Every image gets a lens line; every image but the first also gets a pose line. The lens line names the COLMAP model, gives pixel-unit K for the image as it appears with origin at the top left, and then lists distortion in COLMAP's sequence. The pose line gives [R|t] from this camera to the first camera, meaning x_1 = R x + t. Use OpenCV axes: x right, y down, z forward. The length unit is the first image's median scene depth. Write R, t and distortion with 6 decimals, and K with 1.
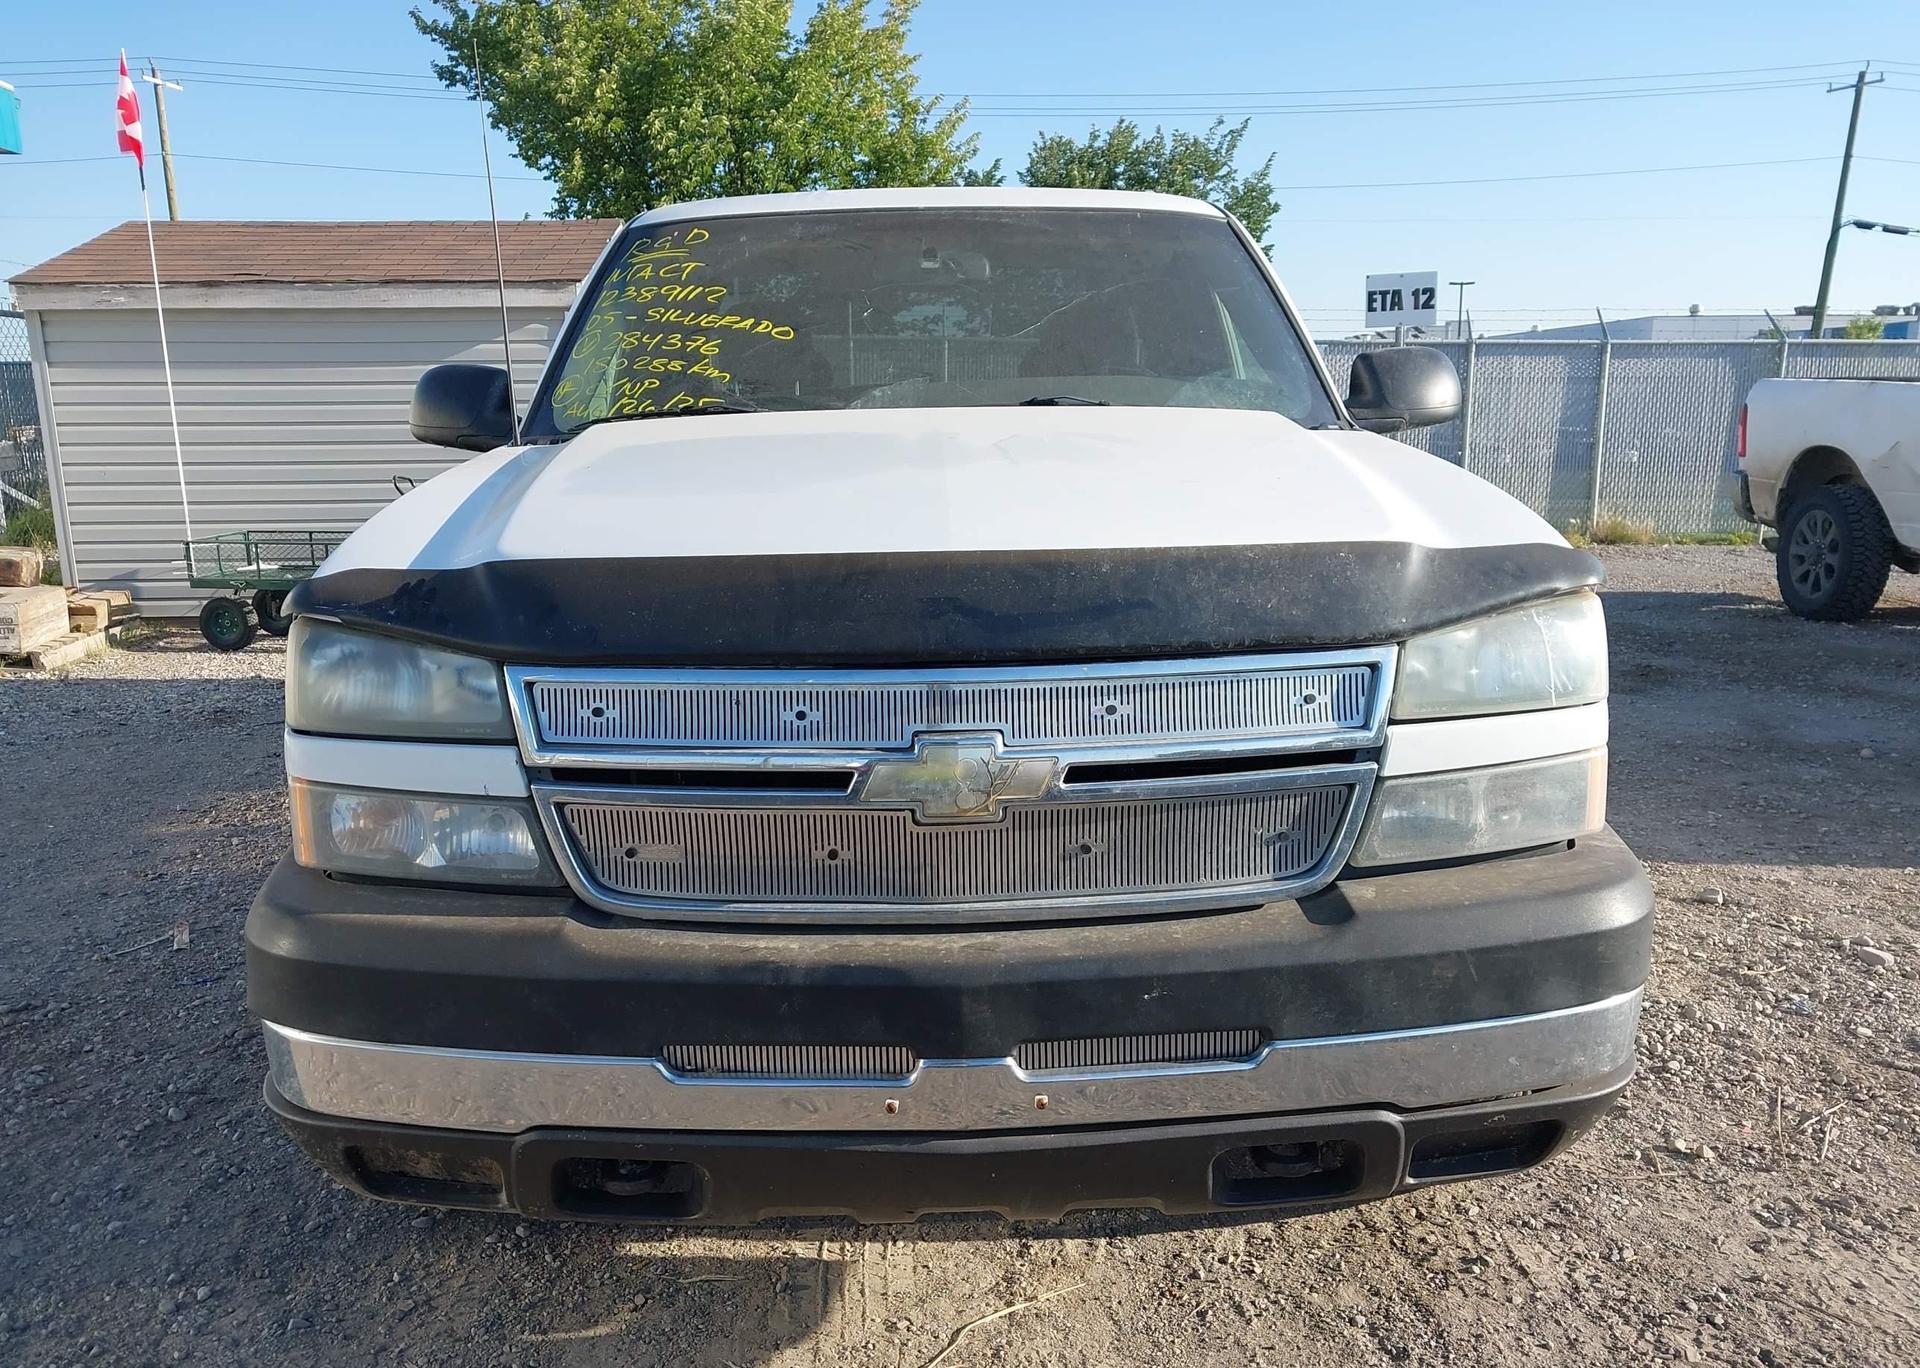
lens RADIAL K [[1519.7, 0, 960.9], [0, 1519.7, 740.3], [0, 0, 1]] dist [0.029300, -0.028225]
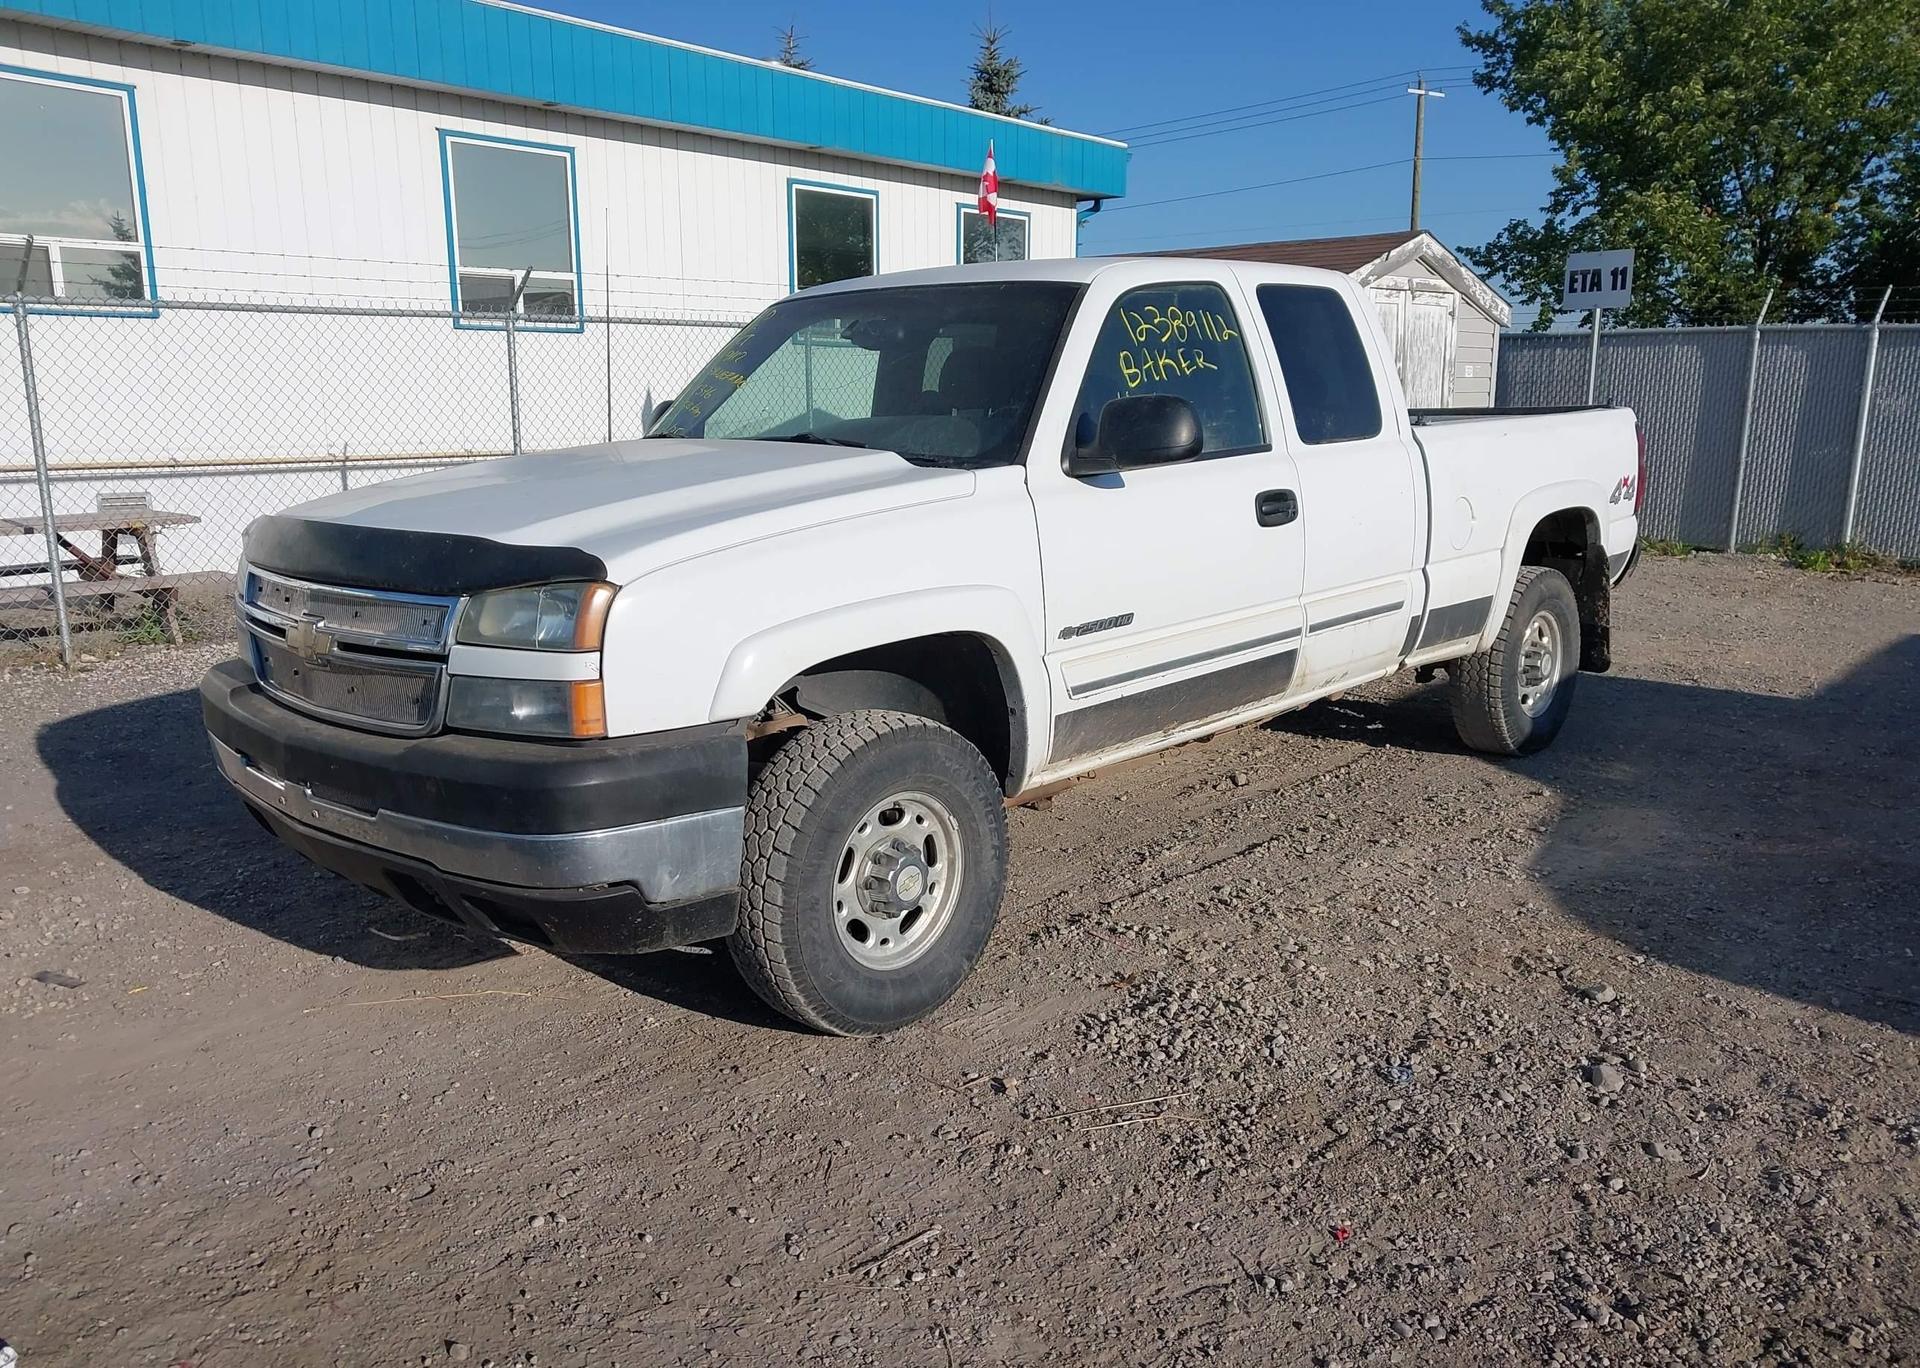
lens RADIAL K [[1509.5, 0, 950.1], [0, 1509.5, 754.3], [0, 0, 1]] dist [0.012123, 0.003907]
pose [[0.702580, 0.174522, -0.689873, 0.219635], [-0.158399, 0.983492, 0.087484, -0.014680], [0.693752, 0.047810, 0.718625, 0.021184]]
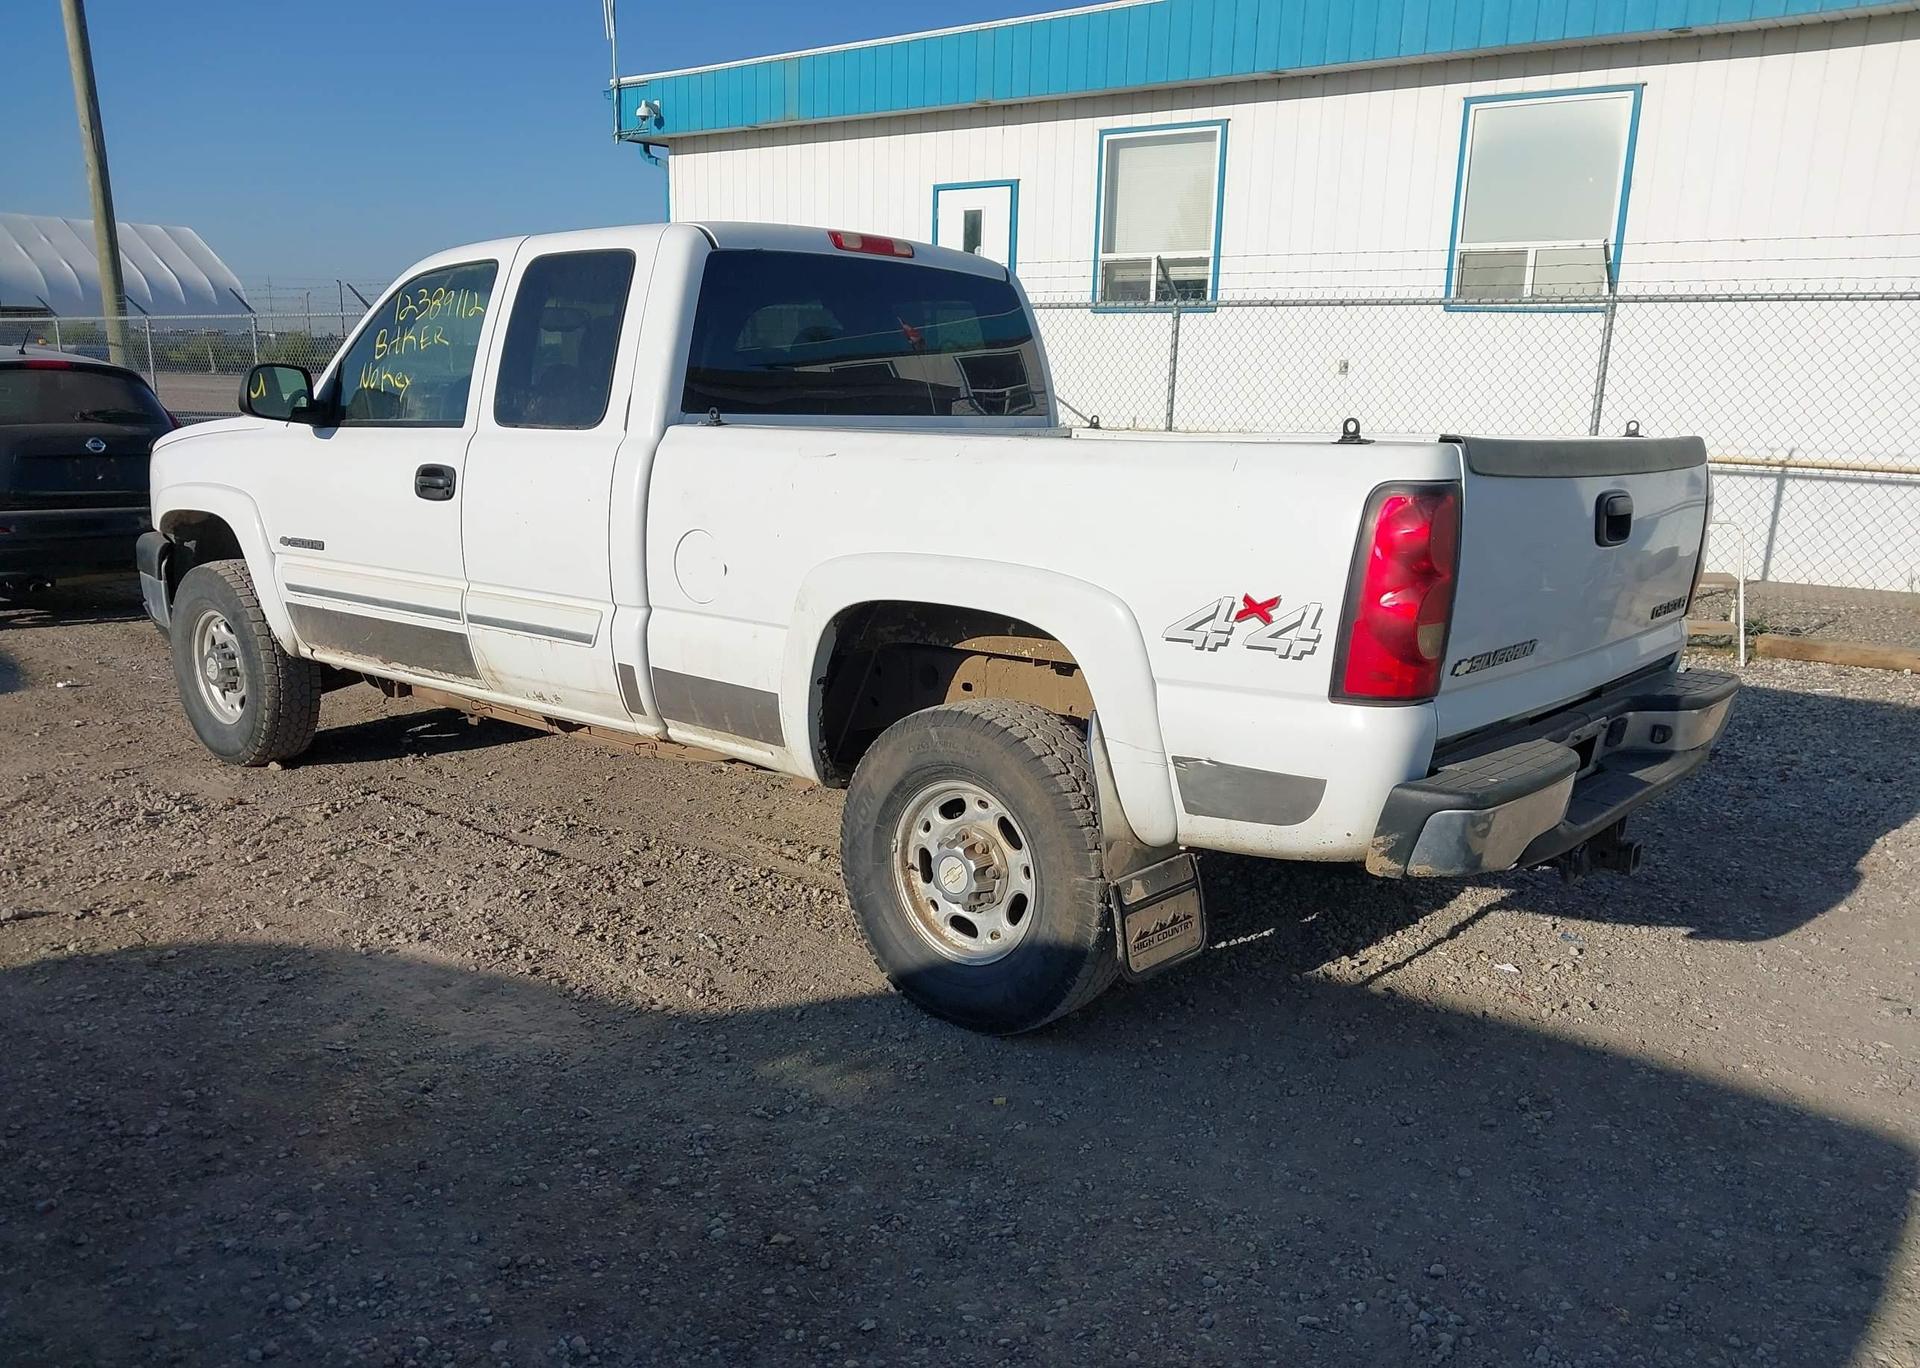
lens RADIAL K [[1531.5, 0, 962.8], [0, 1531.5, 728.2], [0, 0, 1]] dist [0.013231, 0.012028]
pose [[-0.666063, 0.168614, -0.726587, 0.210209], [-0.178106, 0.909984, 0.374443, -0.130618], [0.724319, 0.378812, -0.576076, 0.528664]]
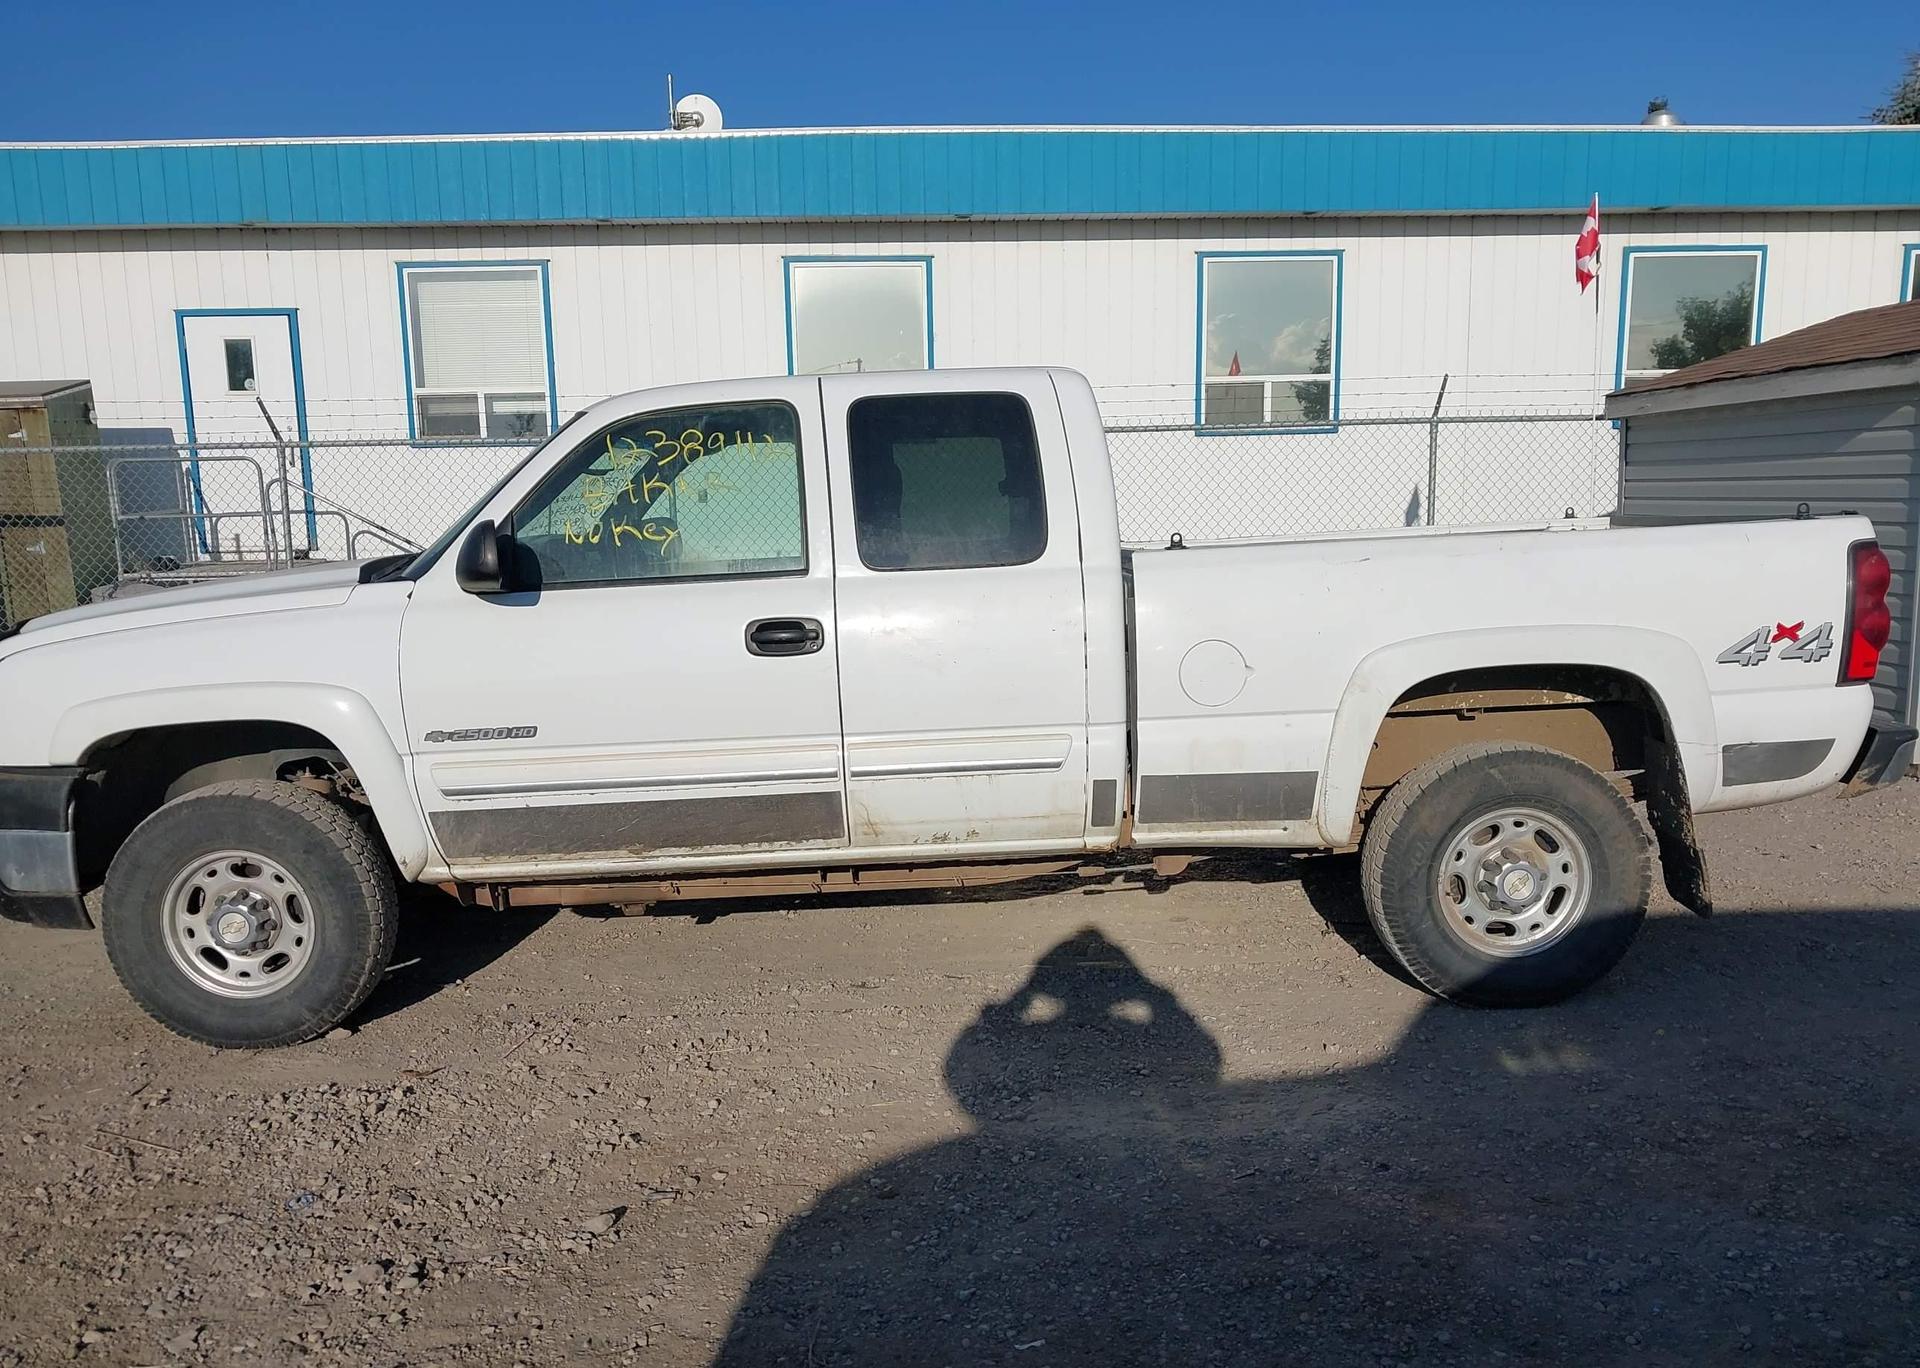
lens RADIAL K [[1525.2, 0, 961.2], [0, 1525.2, 726.5], [0, 0, 1]] dist [0.051371, -0.078669]
pose [[-0.024531, 0.161288, -0.986602, 0.324098], [-0.197751, 0.966616, 0.162937, -0.080171], [0.979945, 0.199099, 0.008183, 0.300845]]
